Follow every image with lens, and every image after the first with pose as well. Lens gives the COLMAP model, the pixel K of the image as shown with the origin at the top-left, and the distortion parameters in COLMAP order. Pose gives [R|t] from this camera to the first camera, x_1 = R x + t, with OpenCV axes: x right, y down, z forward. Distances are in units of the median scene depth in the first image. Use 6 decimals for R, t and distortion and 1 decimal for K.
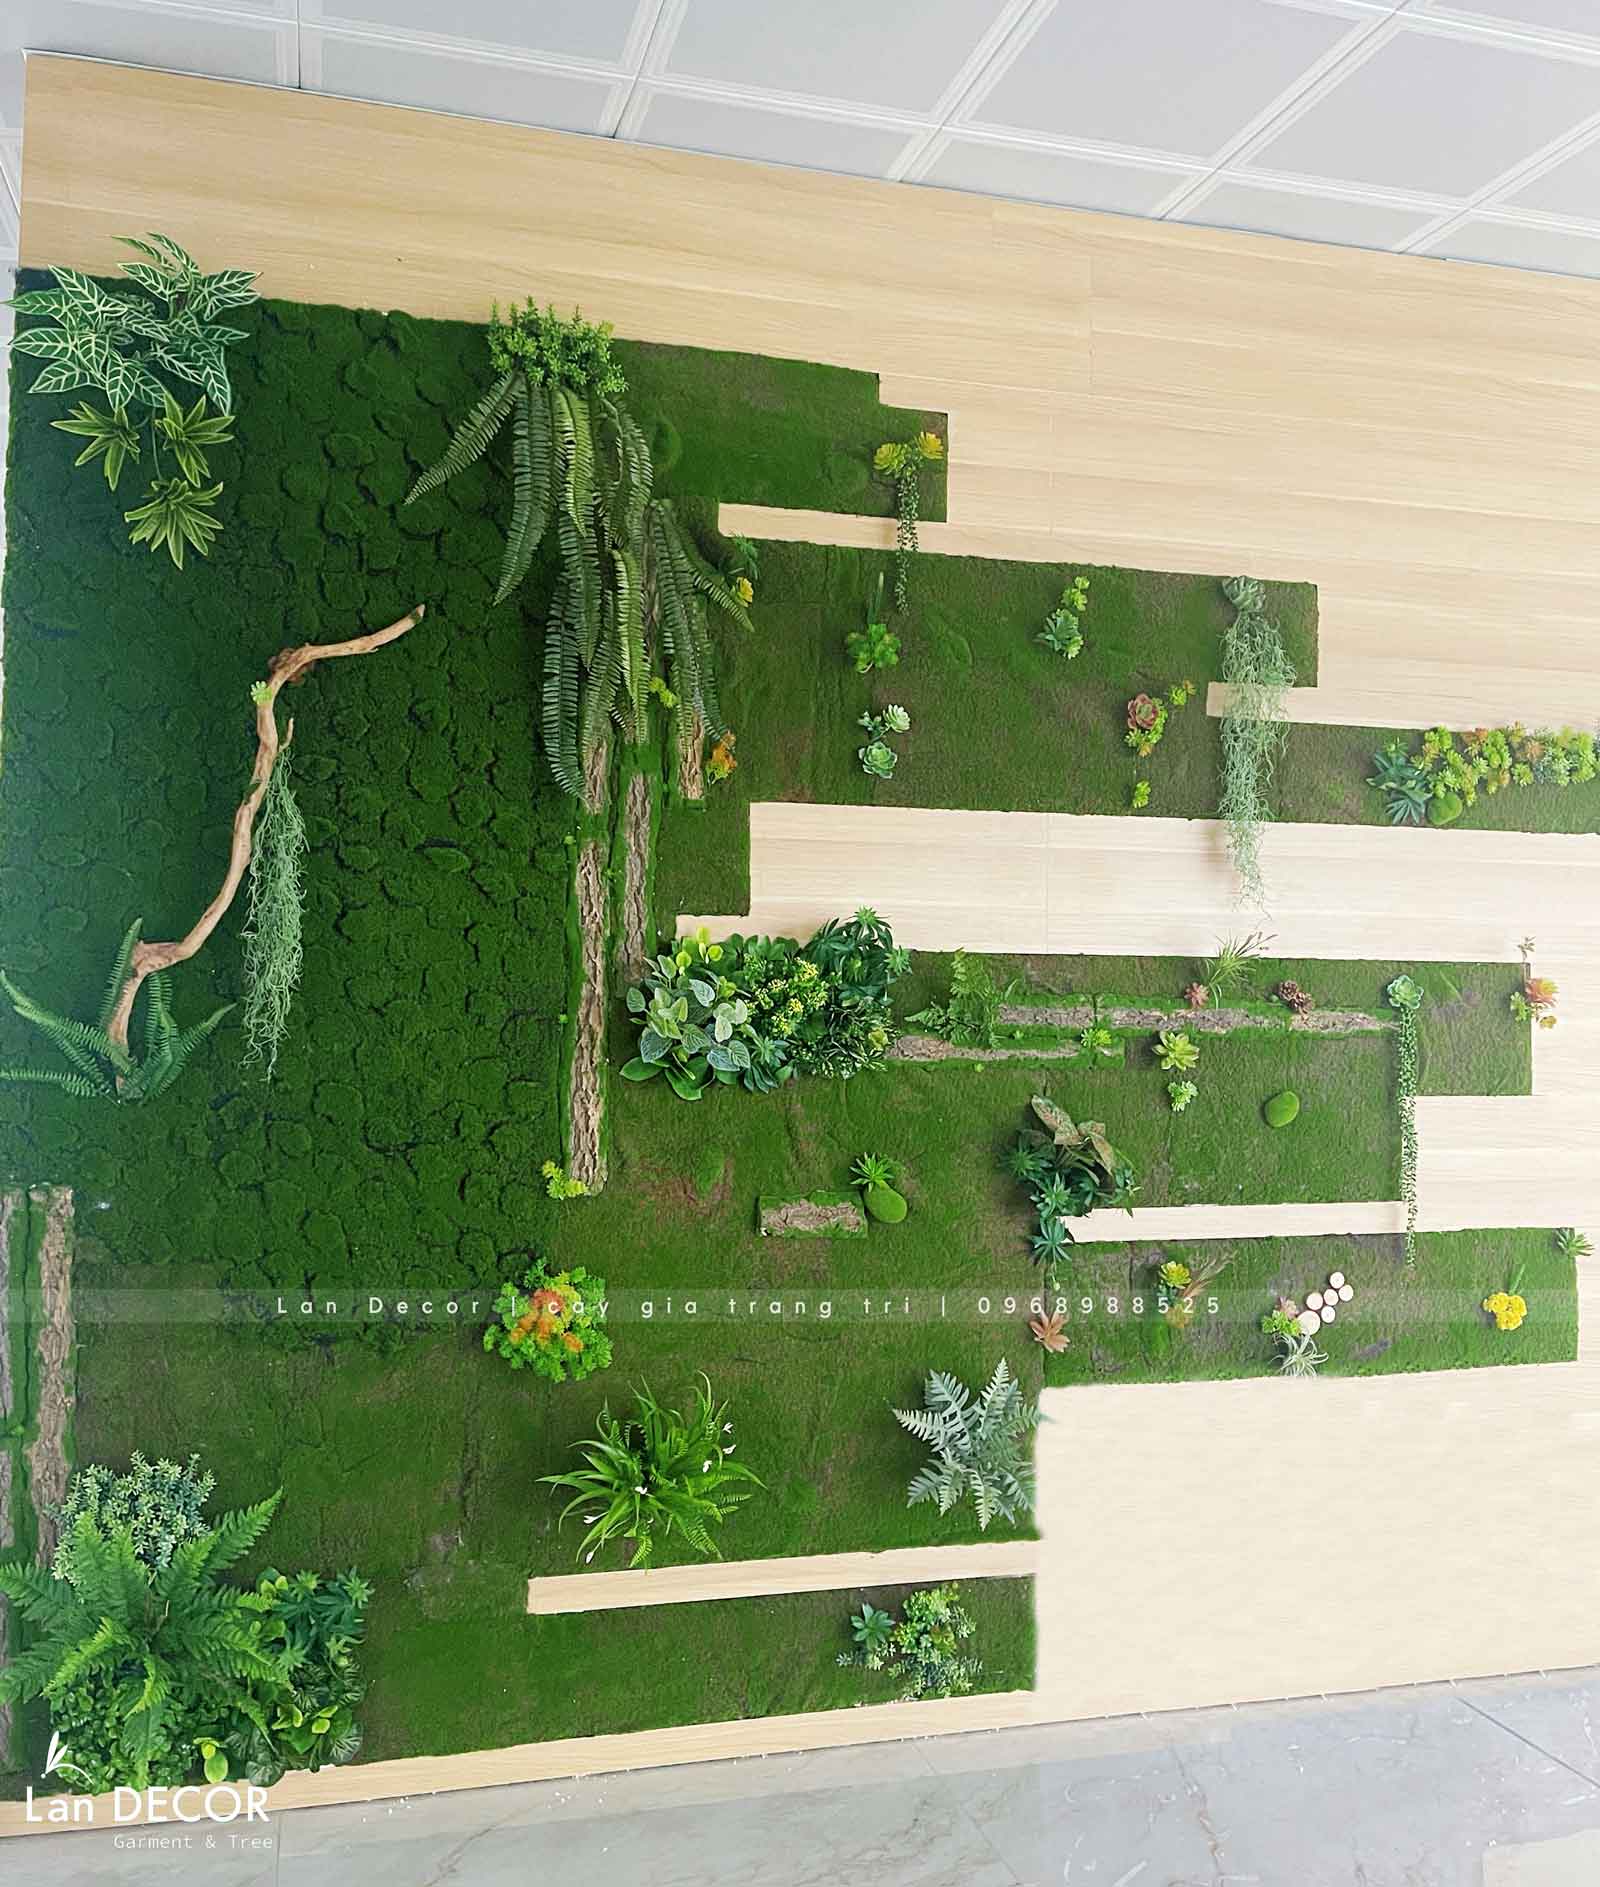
lens RADIAL K [[1681.9, 0, 797.1], [0, 1681.9, 913.9], [0, 0, 1]] dist [0.055573, -0.015275]
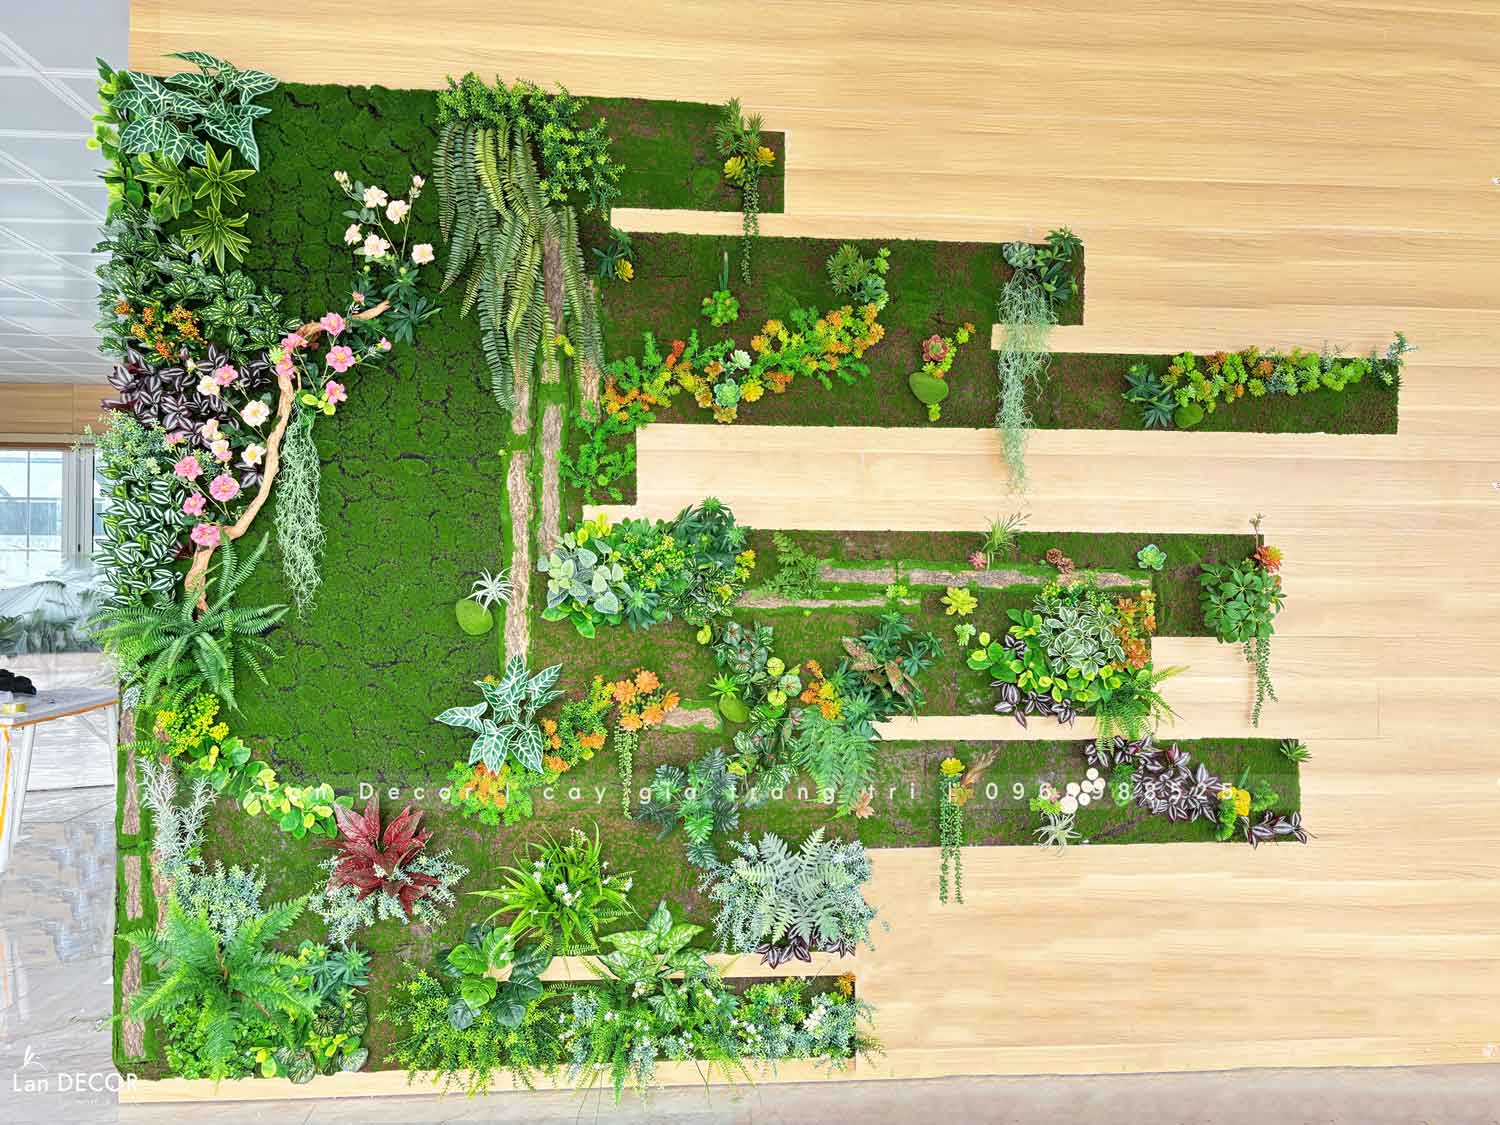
lens RADIAL K [[1171.8, 0, 753.3], [0, 1171.8, 567.1], [0, 0, 1]] dist [0.046836, -0.021217]
pose [[0.982388, -0.004027, -0.186807, 0.258396], [0.011734, 0.999124, 0.040167, 0.015707], [0.186481, -0.041651, 0.981575, 0.056796]]
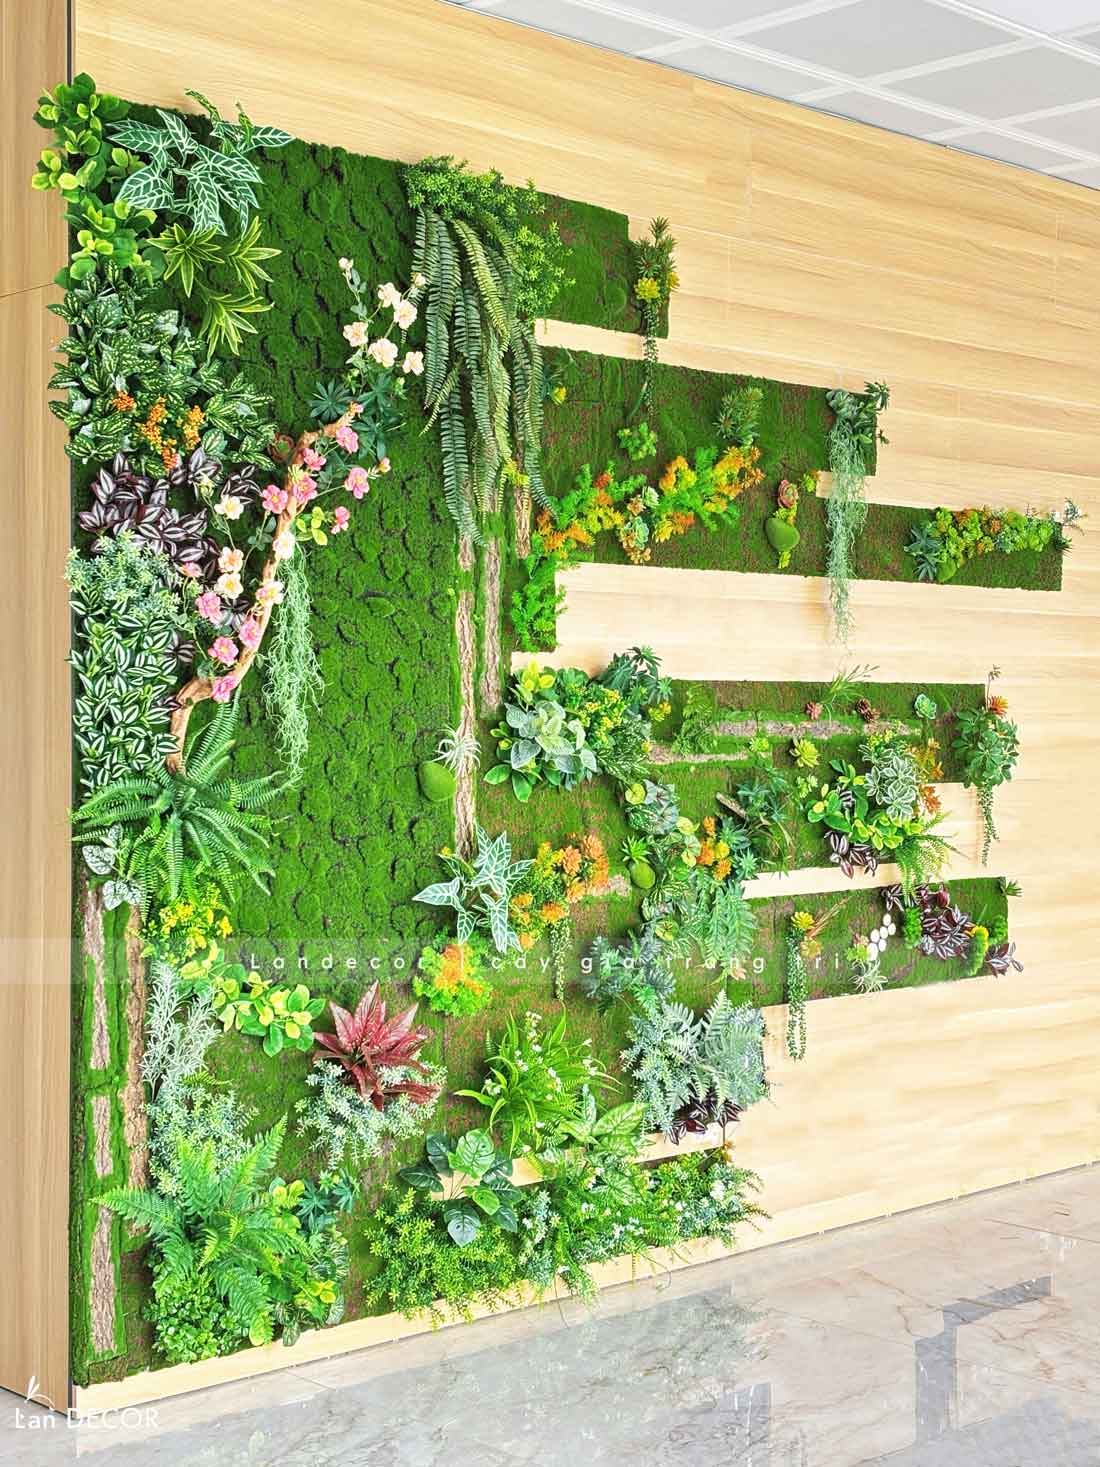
lens RADIAL K [[2195.2, 0, 549.0], [0, 2195.2, 742.1], [0, 0, 1]] dist [0.173063, 0.000000]
pose [[0.885624, -0.017743, 0.464064, -0.822301], [-0.010451, 0.998255, 0.058113, -0.027941], [-0.464285, -0.056316, 0.883893, -0.472170]]
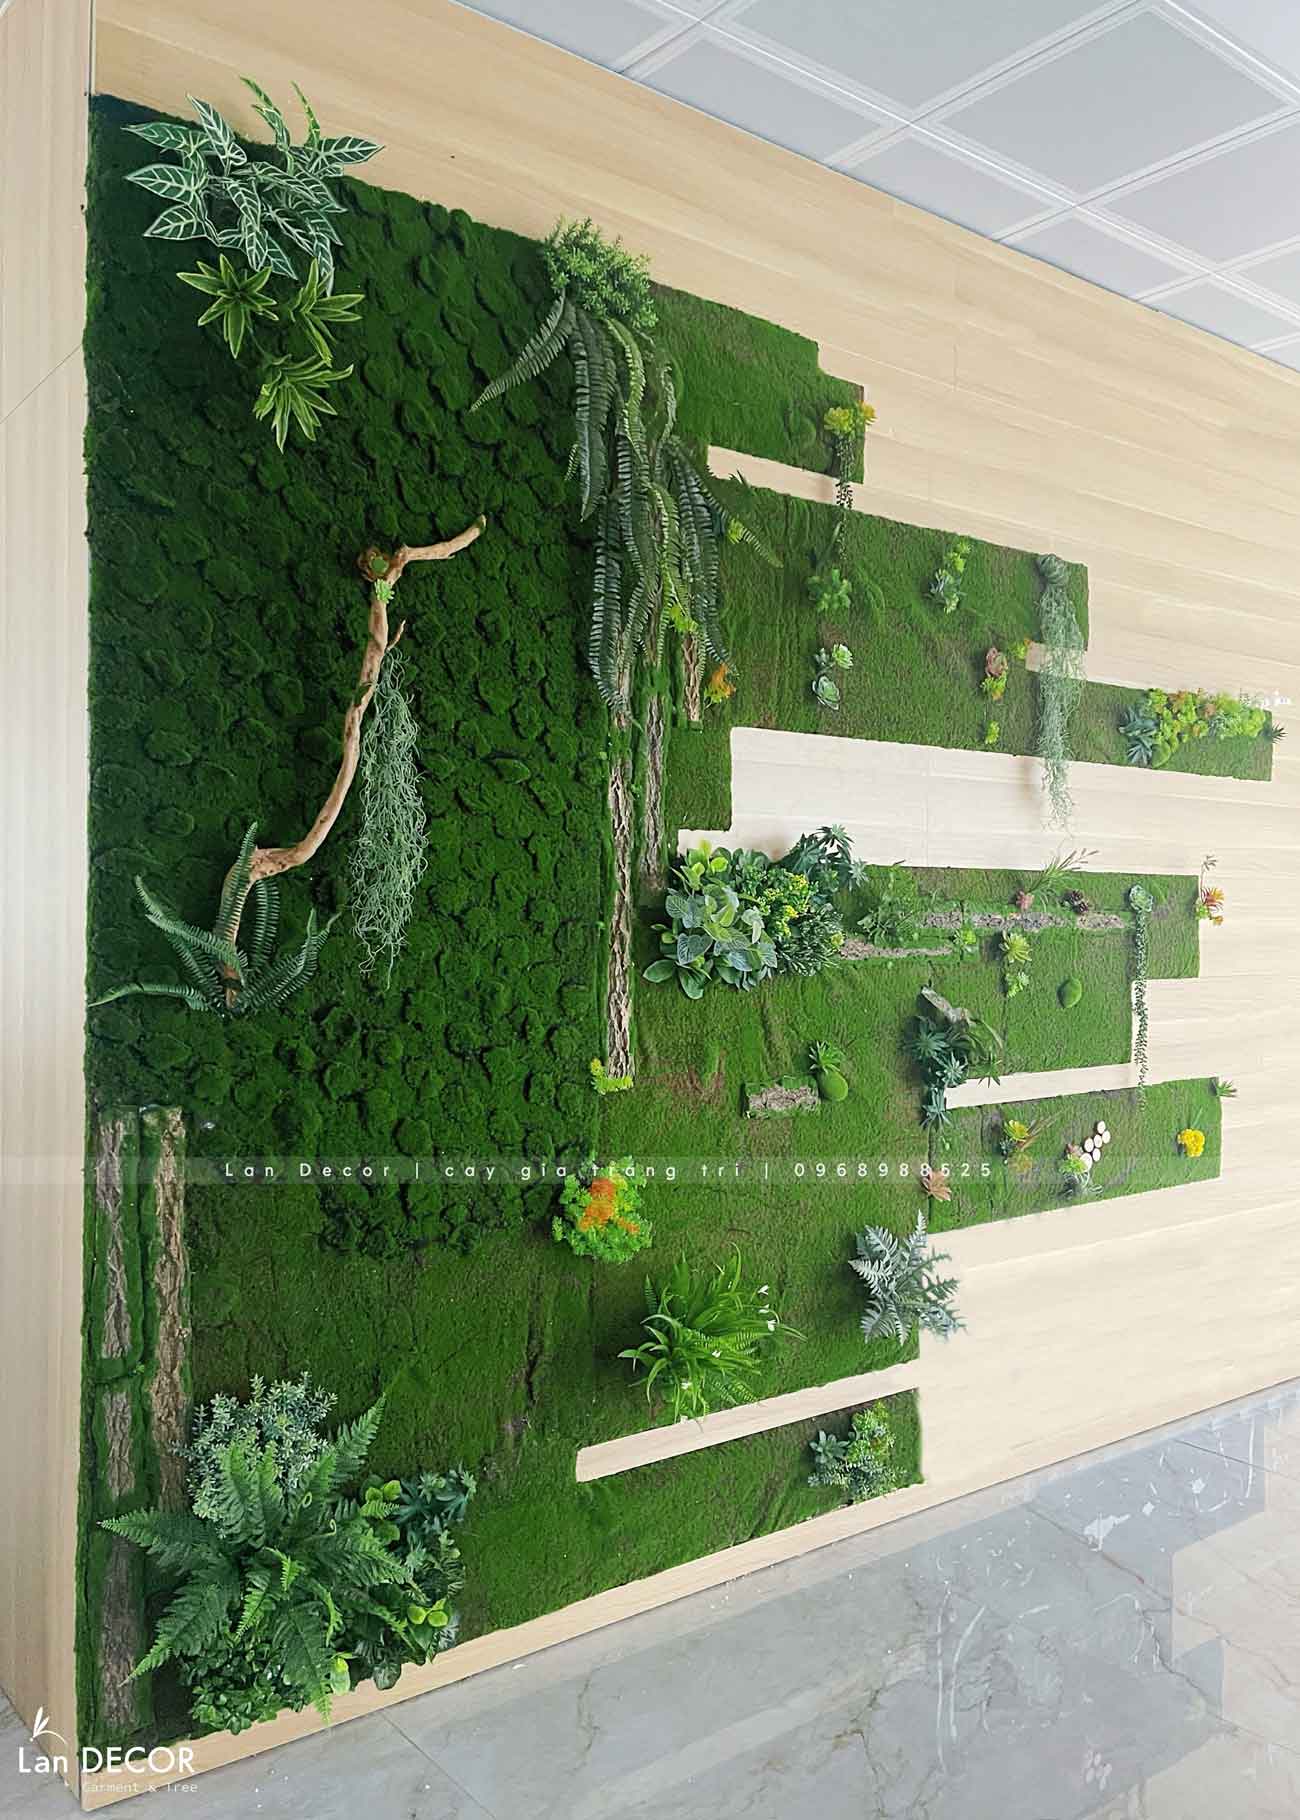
lens RADIAL K [[1445.8, 0, 635.2], [0, 1445.8, 913.6], [0, 0, 1]] dist [0.063705, -0.028591]
pose [[0.927890, -0.008696, 0.372752, -0.451773], [-0.008197, 0.999011, 0.043712, 0.014892], [-0.372763, -0.043616, 0.926901, 0.150466]]
